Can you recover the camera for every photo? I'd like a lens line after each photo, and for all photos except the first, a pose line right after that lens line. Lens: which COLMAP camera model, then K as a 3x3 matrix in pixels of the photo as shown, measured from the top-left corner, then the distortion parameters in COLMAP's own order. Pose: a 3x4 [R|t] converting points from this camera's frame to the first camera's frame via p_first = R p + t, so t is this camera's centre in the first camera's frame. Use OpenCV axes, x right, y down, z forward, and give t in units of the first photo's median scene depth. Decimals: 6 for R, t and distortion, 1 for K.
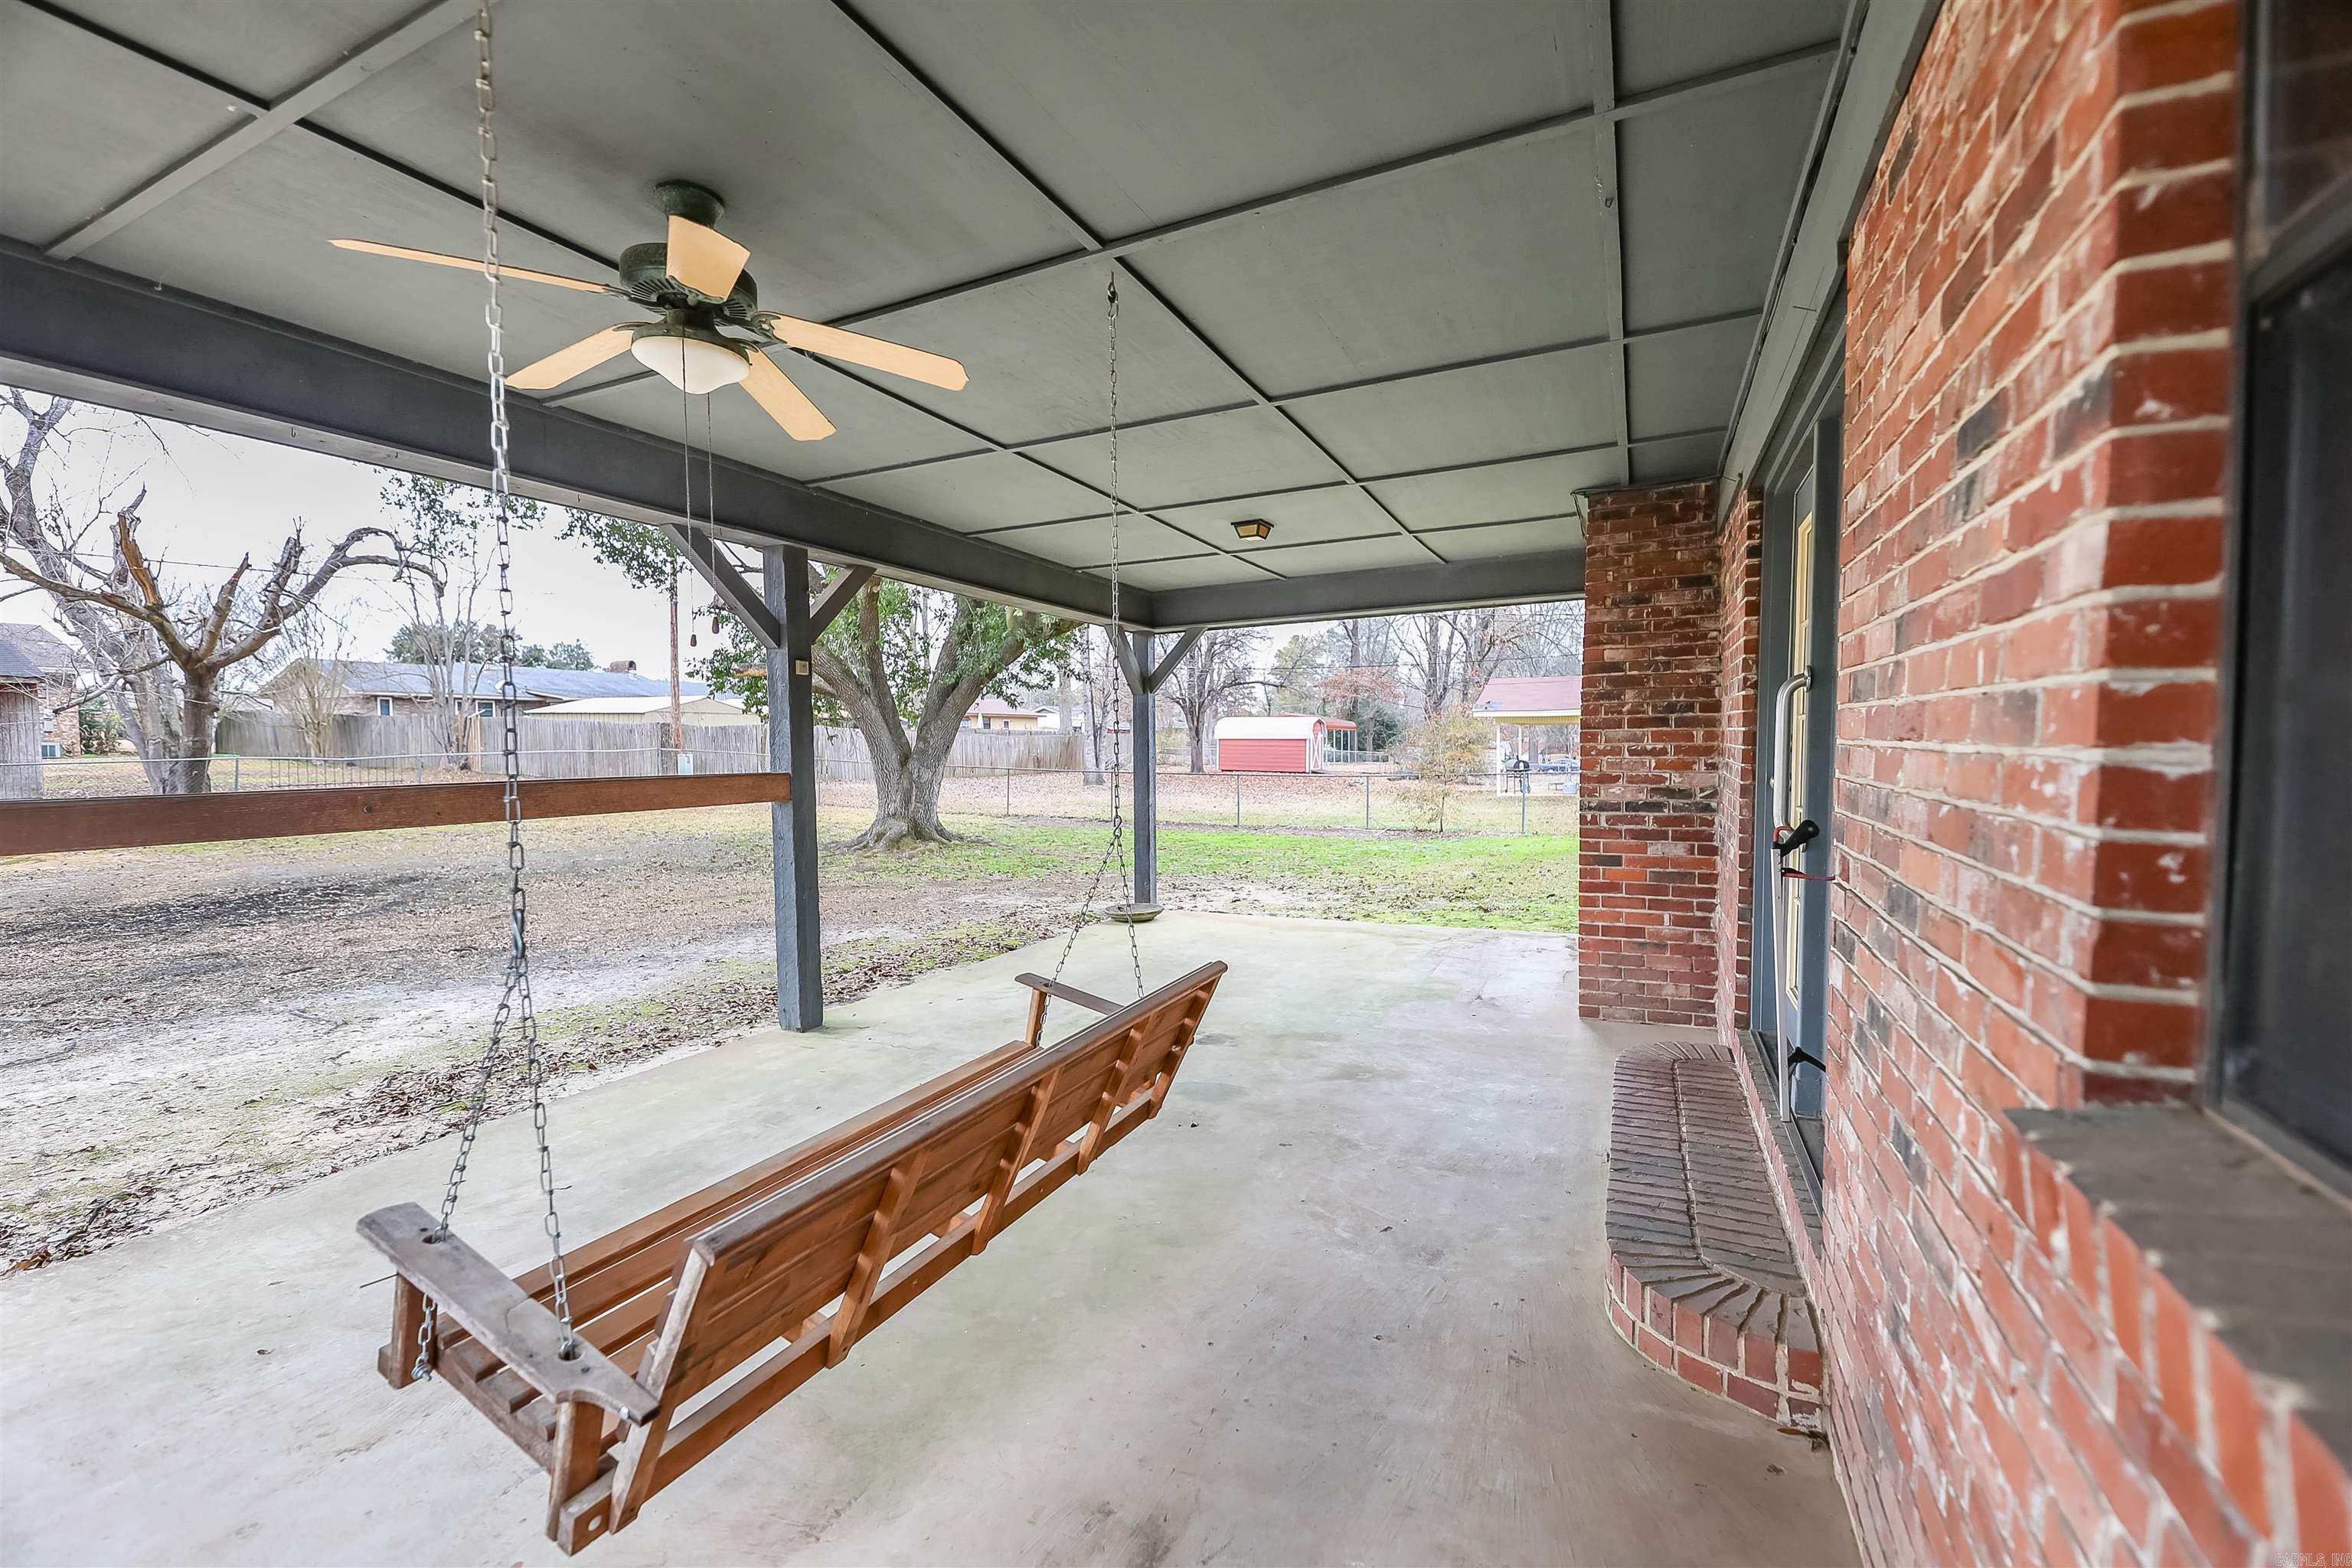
lens RADIAL K [[939.5, 0, 1174.4], [0, 939.5, 796.3], [0, 0, 1]] dist [-0.000031, -0.003223]
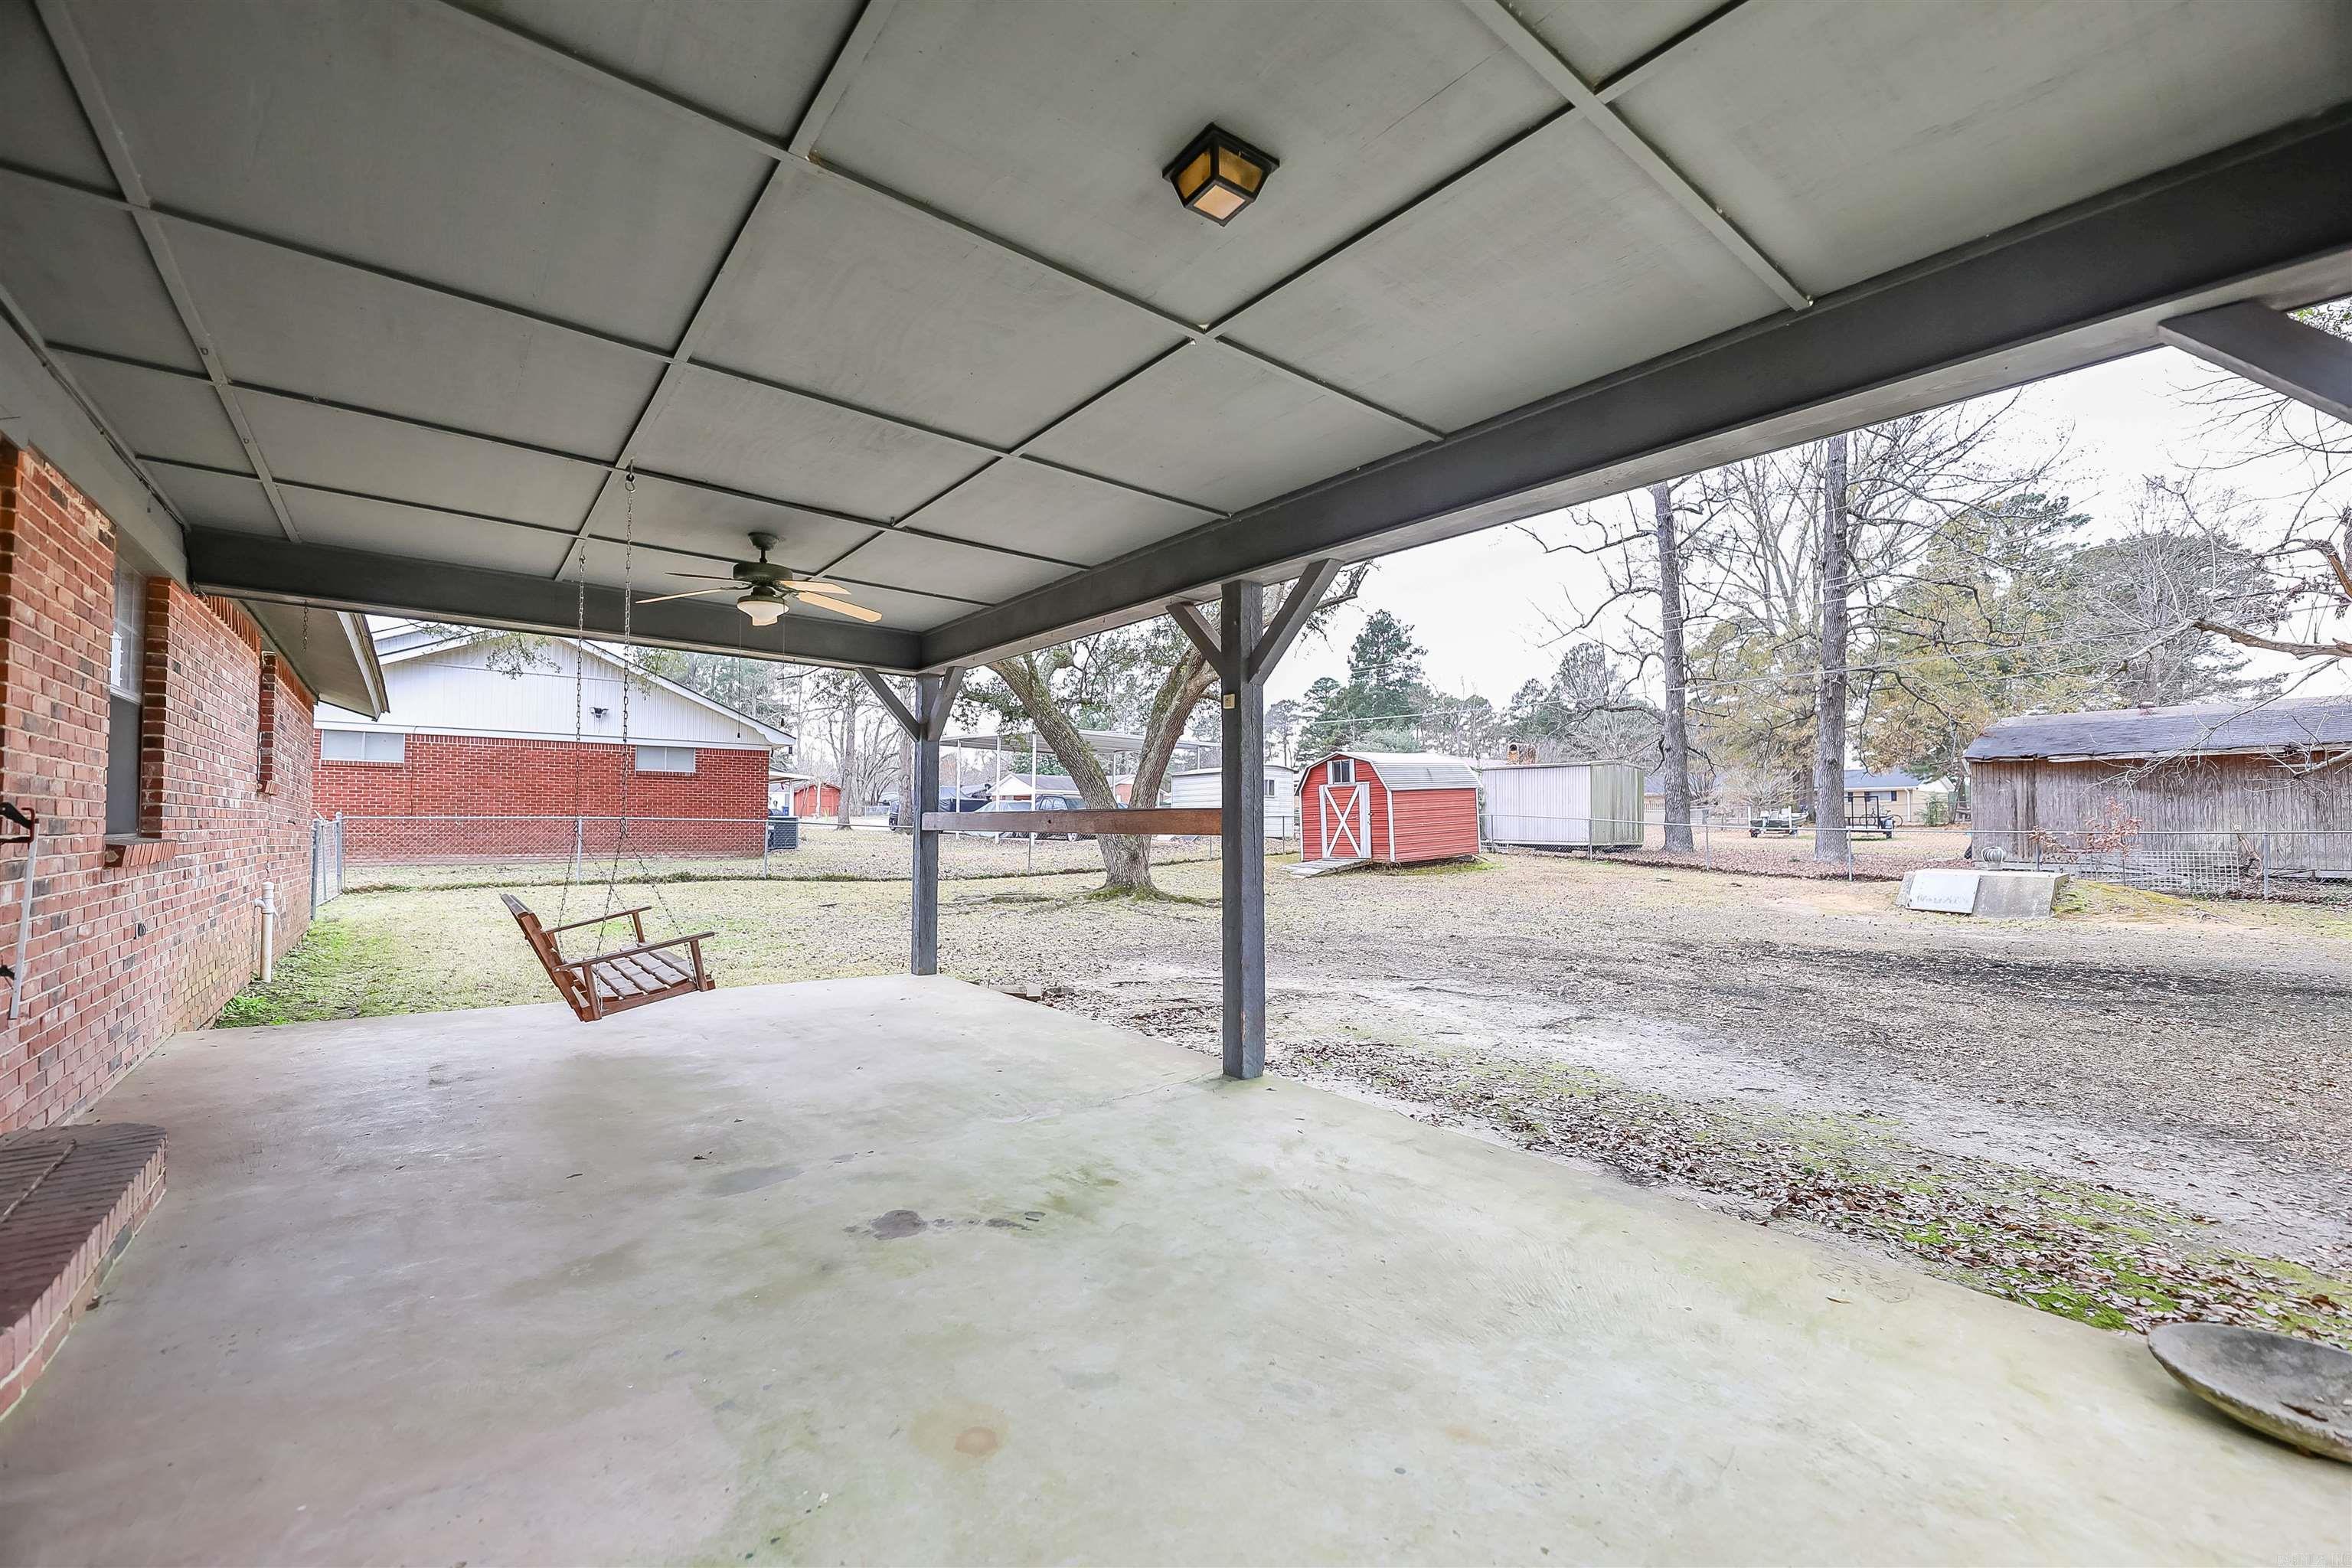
lens RADIAL K [[939.5, 0, 1174.4], [0, 939.5, 796.3], [0, 0, 1]] dist [-0.000031, -0.003223]
pose [[-0.419188, -0.017510, -0.907730, 0.547517], [-0.052592, 0.998603, 0.005024, -0.040606], [0.906375, 0.049845, -0.419524, 1.436654]]
